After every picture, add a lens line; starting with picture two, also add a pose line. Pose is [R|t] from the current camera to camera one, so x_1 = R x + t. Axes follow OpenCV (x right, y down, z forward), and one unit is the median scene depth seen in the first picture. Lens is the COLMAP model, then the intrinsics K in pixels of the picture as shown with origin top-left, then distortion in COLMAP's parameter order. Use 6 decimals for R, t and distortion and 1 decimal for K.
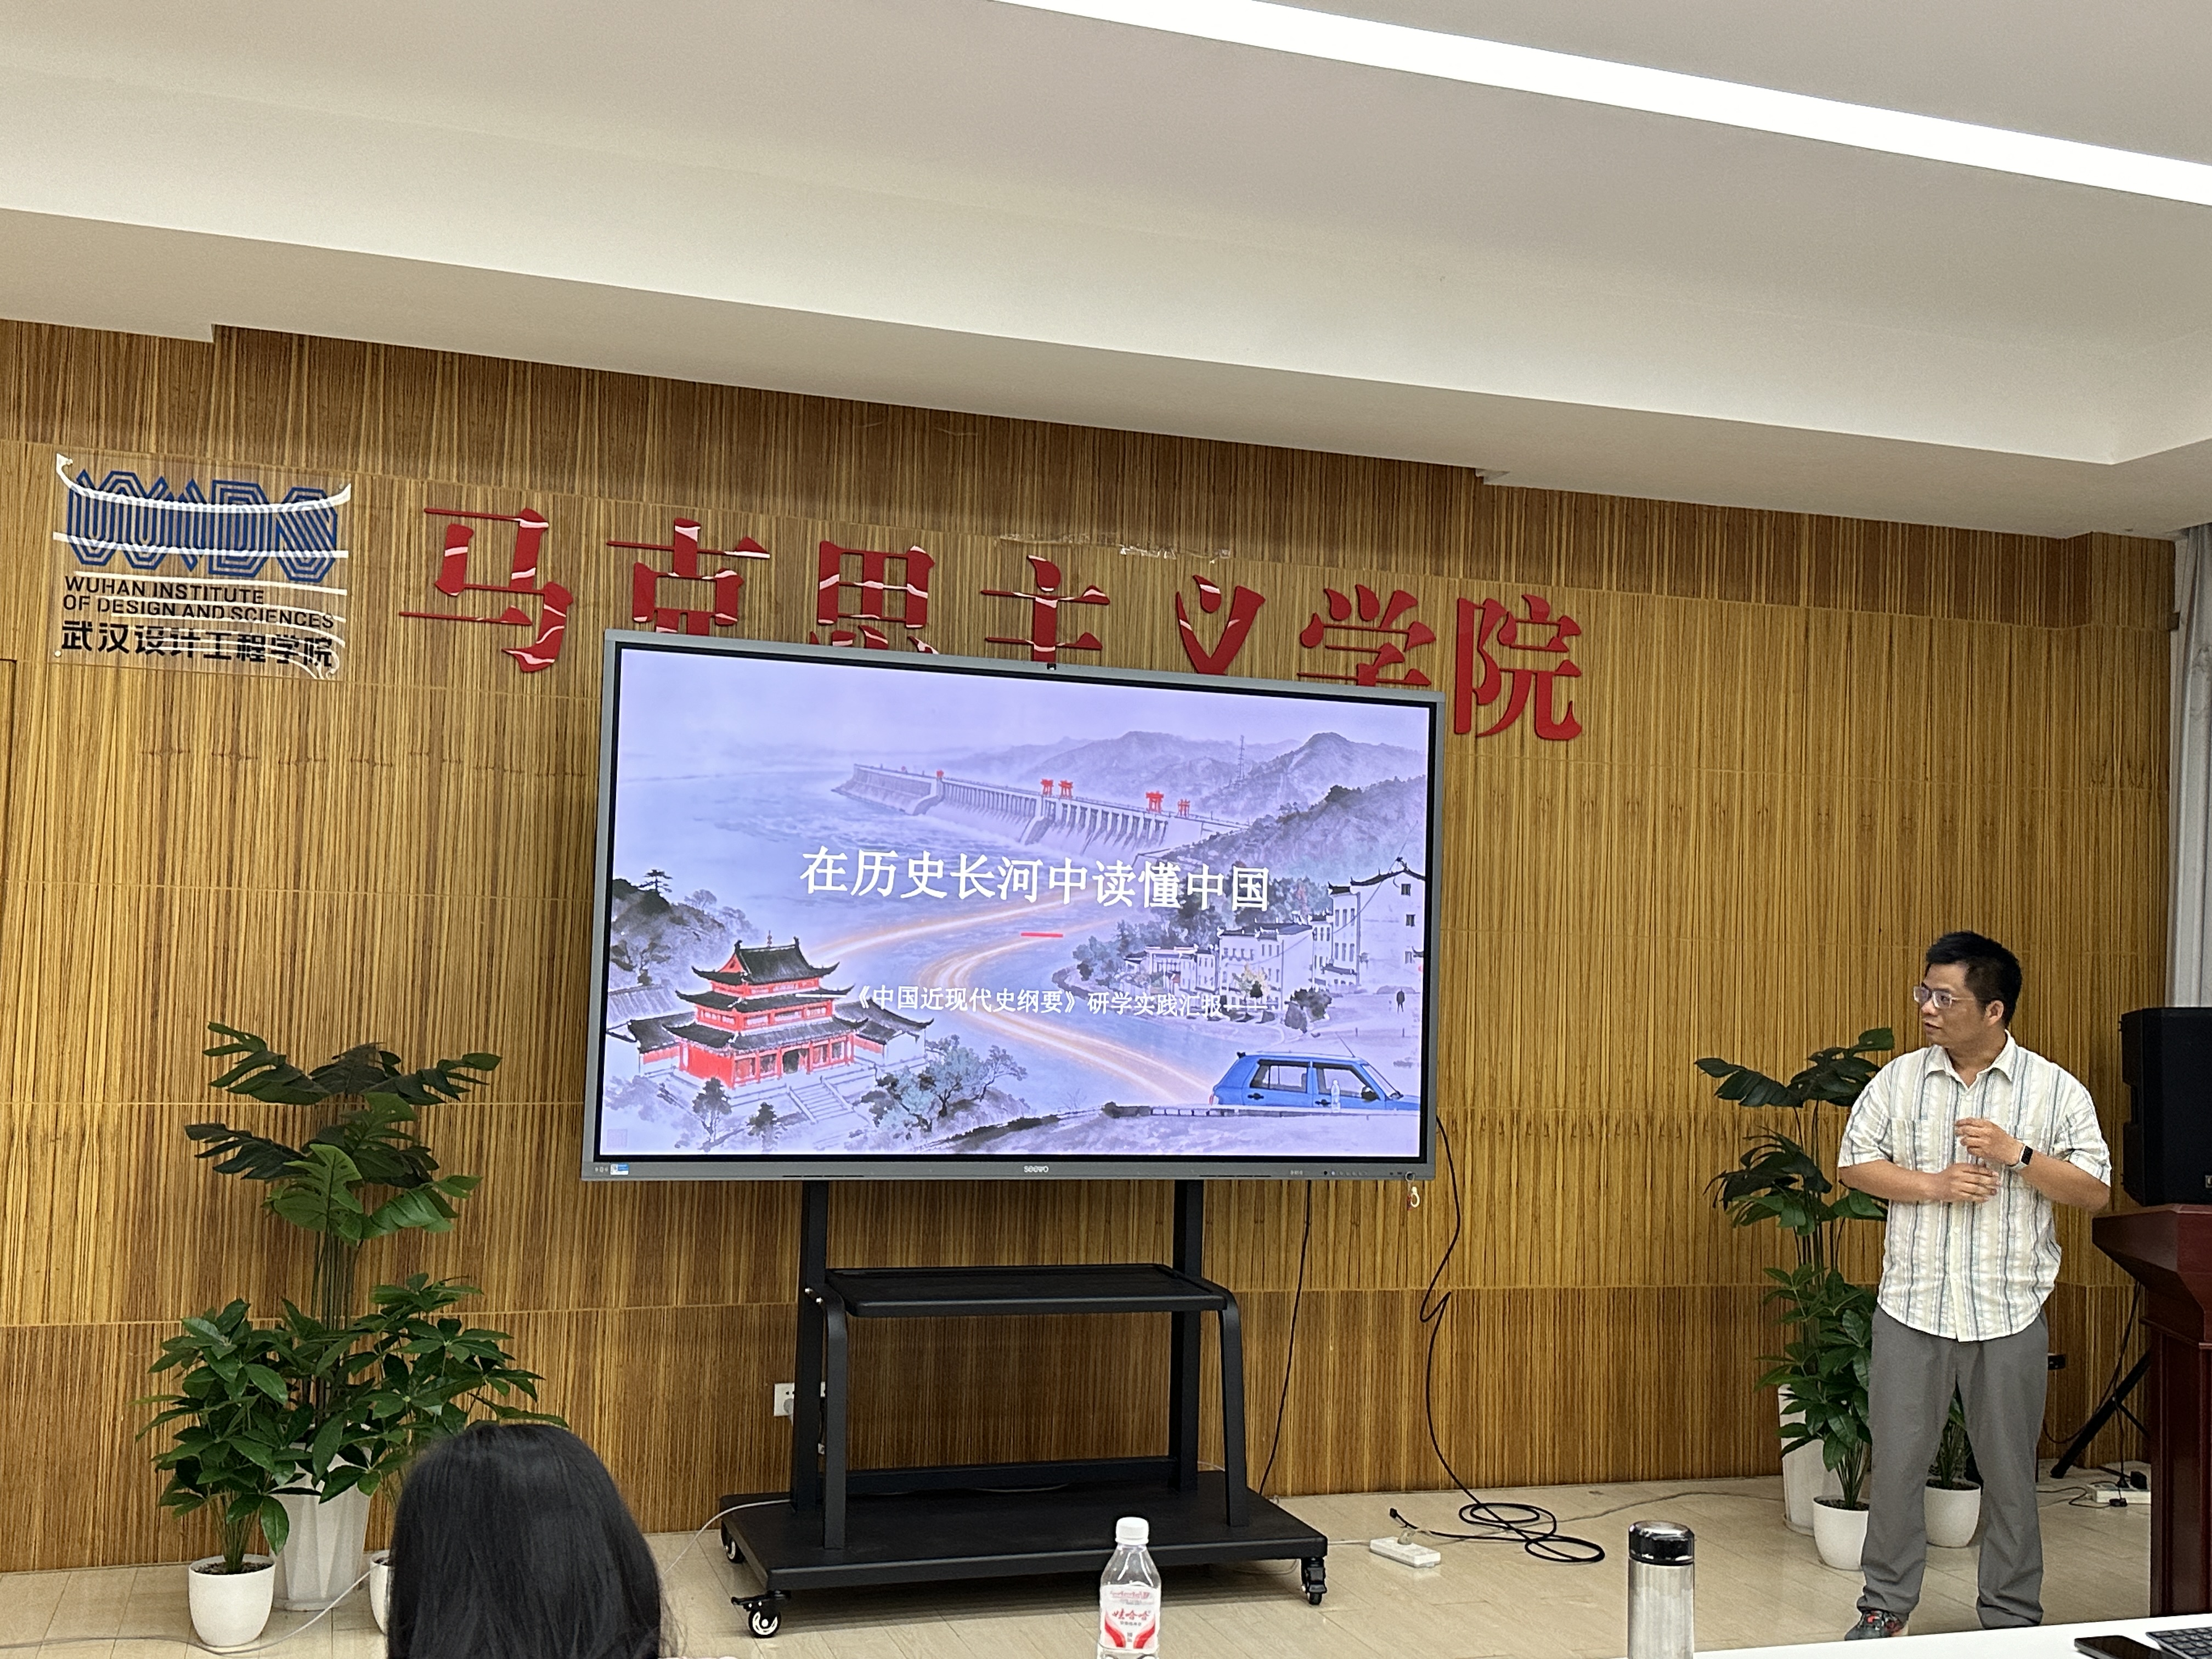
lens RADIAL K [[2289.7, 0, 1125.1], [0, 2289.7, 853.3], [0, 0, 1]] dist [0.091629, 0.000000]
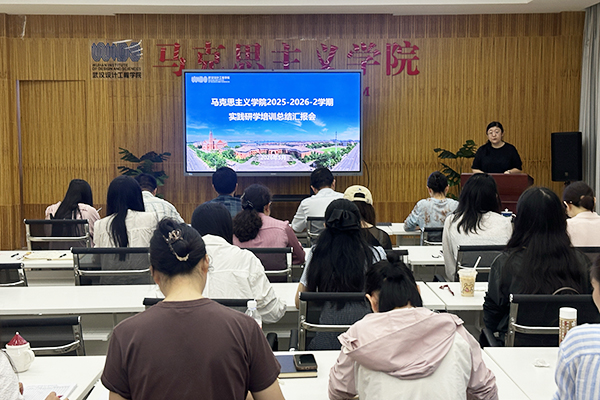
lens RADIAL K [[832.3, 0, 304.7], [0, 832.3, 193.9], [0, 0, 1]] dist [0.120802, 0.000000]
pose [[0.949946, -0.010128, -0.312250, 0.506277], [0.047079, 0.992702, 0.111025, -0.012785], [0.308847, -0.120169, 0.943490, -0.584141]]
